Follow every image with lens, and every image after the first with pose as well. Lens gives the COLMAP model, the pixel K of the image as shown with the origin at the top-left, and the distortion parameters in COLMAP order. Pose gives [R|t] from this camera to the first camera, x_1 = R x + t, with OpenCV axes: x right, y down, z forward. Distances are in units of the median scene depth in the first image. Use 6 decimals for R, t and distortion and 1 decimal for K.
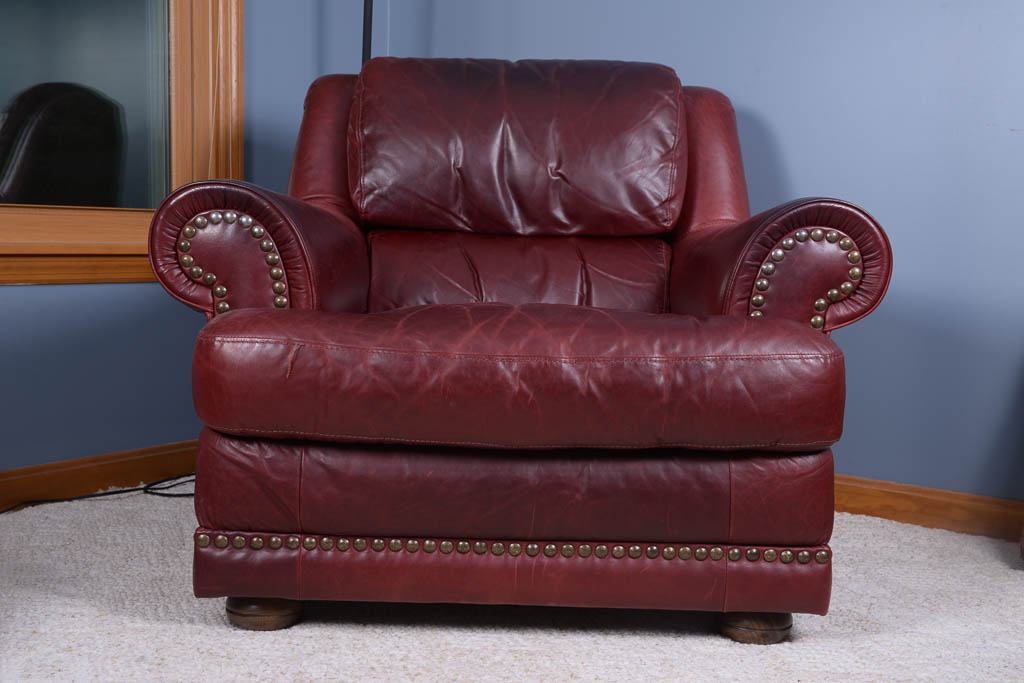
lens RADIAL K [[1205.7, 0, 512.0], [0, 1205.7, 341.5], [0, 0, 1]] dist [0.024051, 0.039339]
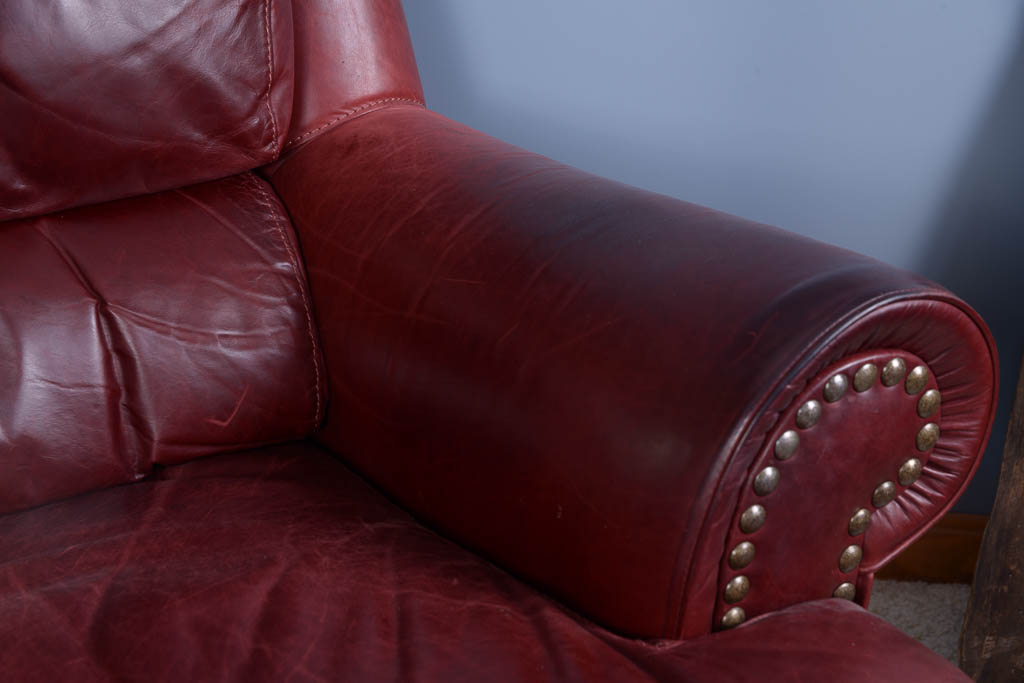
lens RADIAL K [[1768.7, 0, 514.1], [0, 1768.7, 356.1], [0, 0, 1]] dist [0.148137, 0.145439]
pose [[0.852387, -0.224986, 0.472035, -0.125899], [0.038444, 0.927227, 0.372522, -0.320273], [-0.521496, -0.299387, 0.799006, 0.588958]]
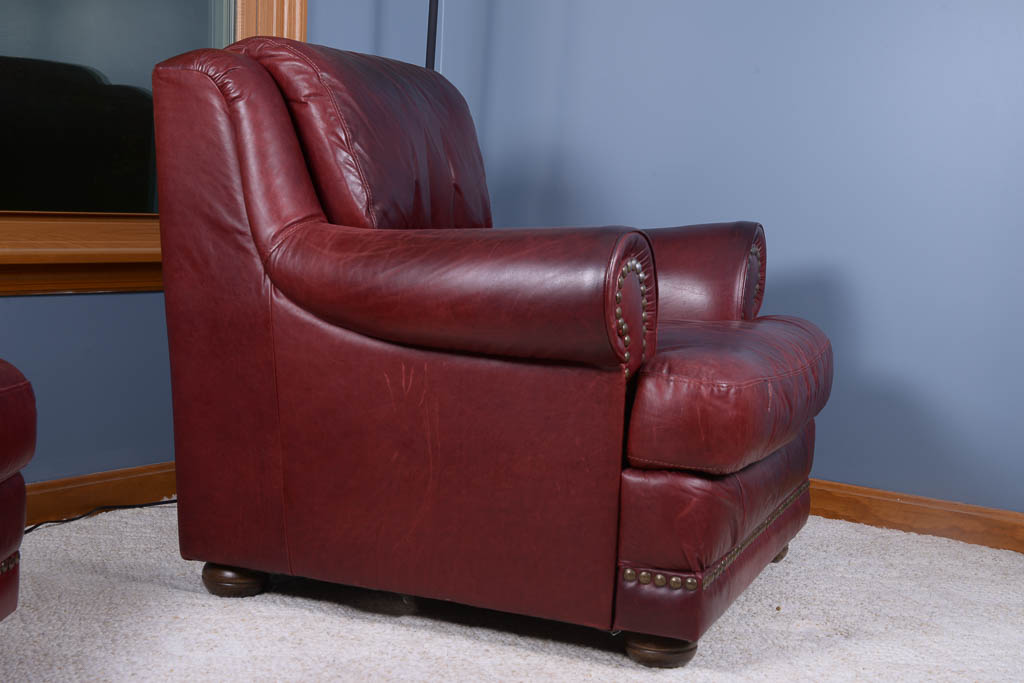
lens RADIAL K [[1556.5, 0, 512.0], [0, 1556.5, 341.5], [0, 0, 1]] dist [0.113470, 0.082198]
pose [[0.999799, 0.017058, 0.010570, -0.099762], [-0.017107, 0.999843, 0.004556, -0.023195], [-0.010490, -0.004736, 0.999934, -0.412046]]
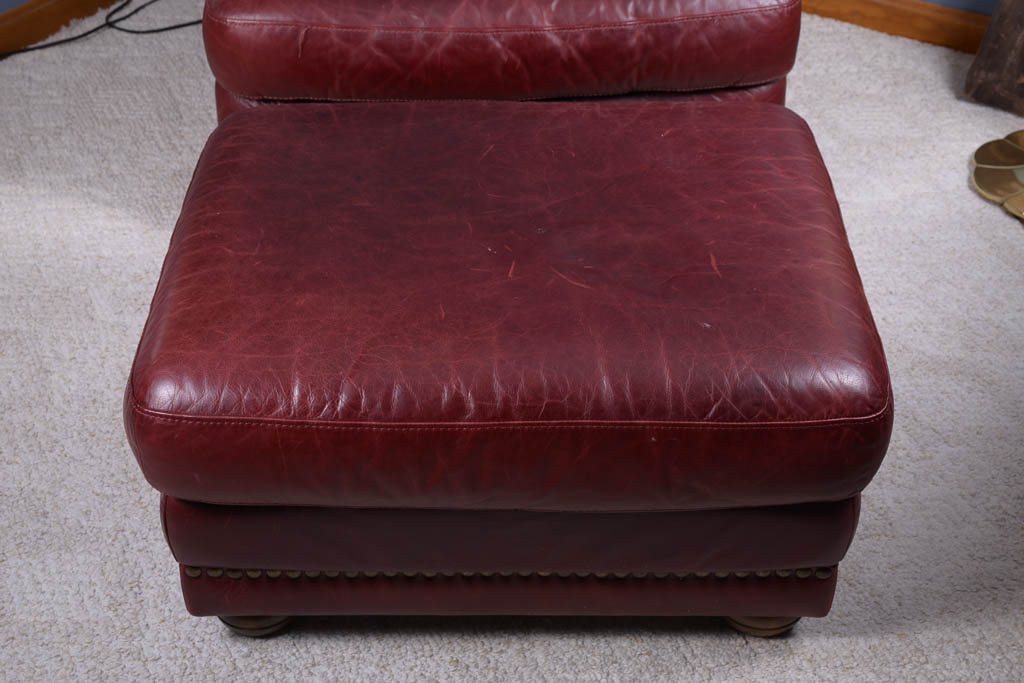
lens RADIAL K [[1556.5, 0, 512.0], [0, 1556.5, 341.5], [0, 0, 1]] dist [0.113470, 0.082198]
pose [[0.998056, -0.053785, 0.031492, -0.045221], [0.029486, 0.852611, 0.521714, -0.445015], [-0.054911, -0.519771, 0.852539, -0.339700]]
